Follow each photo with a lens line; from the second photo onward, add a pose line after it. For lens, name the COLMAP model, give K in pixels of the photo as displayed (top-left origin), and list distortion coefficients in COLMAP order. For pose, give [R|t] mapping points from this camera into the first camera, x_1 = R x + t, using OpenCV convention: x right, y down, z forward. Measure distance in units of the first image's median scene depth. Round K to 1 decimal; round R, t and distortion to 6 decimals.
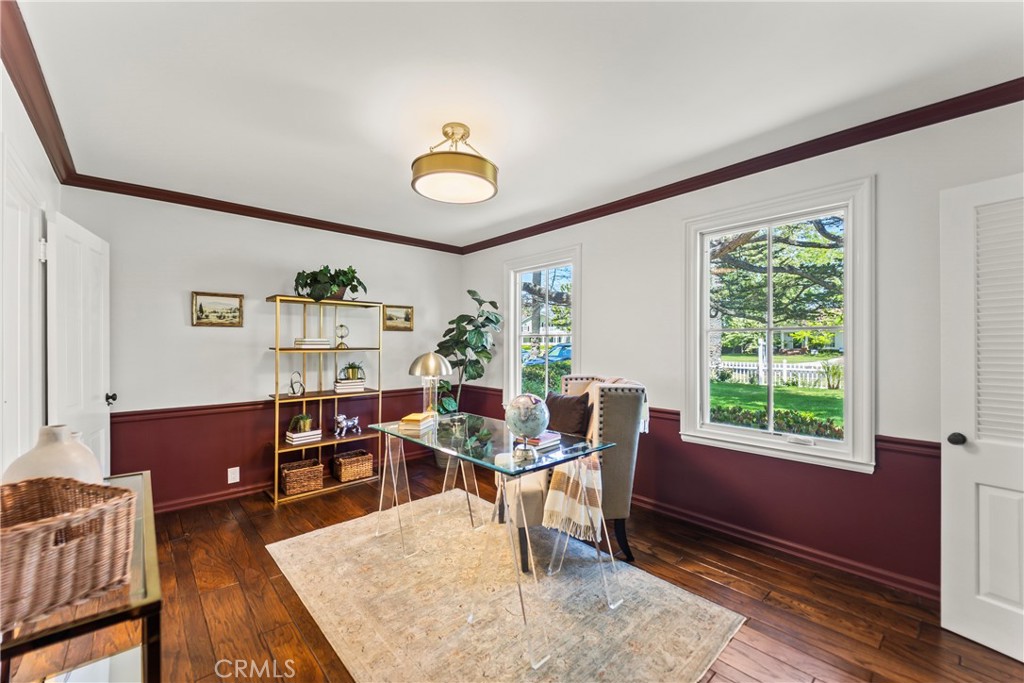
lens RADIAL K [[411.4, 0, 511.4], [0, 411.4, 339.7], [0, 0, 1]] dist [0.006629, -0.004243]
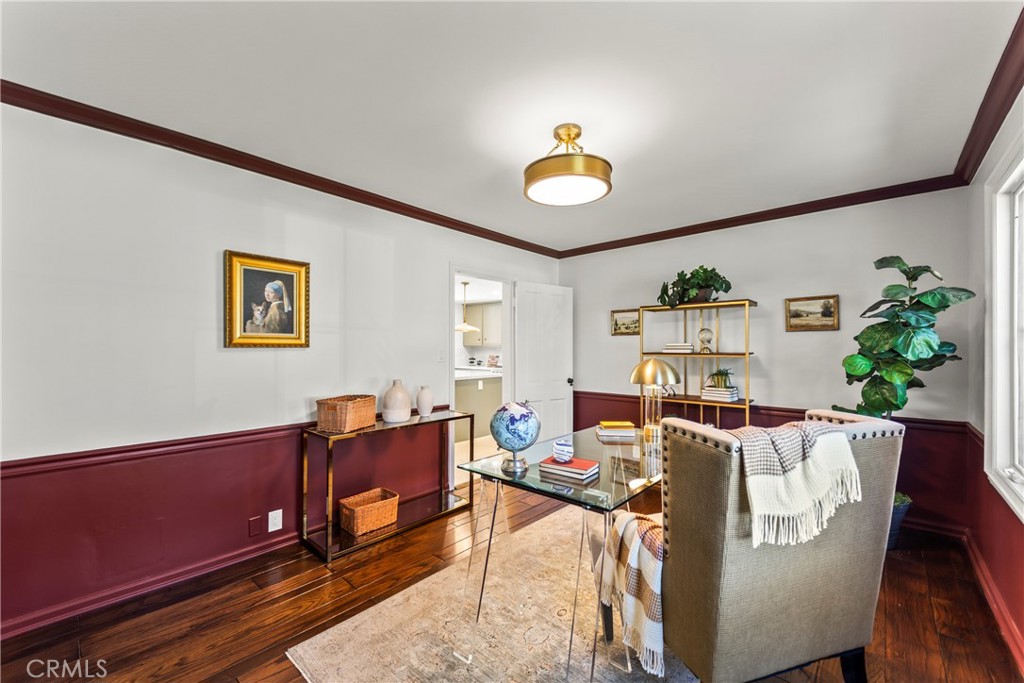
lens RADIAL K [[411.4, 0, 505.1], [0, 411.4, 348.1], [0, 0, 1]] dist [0.006629, -0.004243]
pose [[0.089061, -0.002789, -0.996022, 0.509248], [0.009325, 0.999955, -0.001966, 0.007442], [0.995983, -0.009113, 0.089083, 0.470985]]
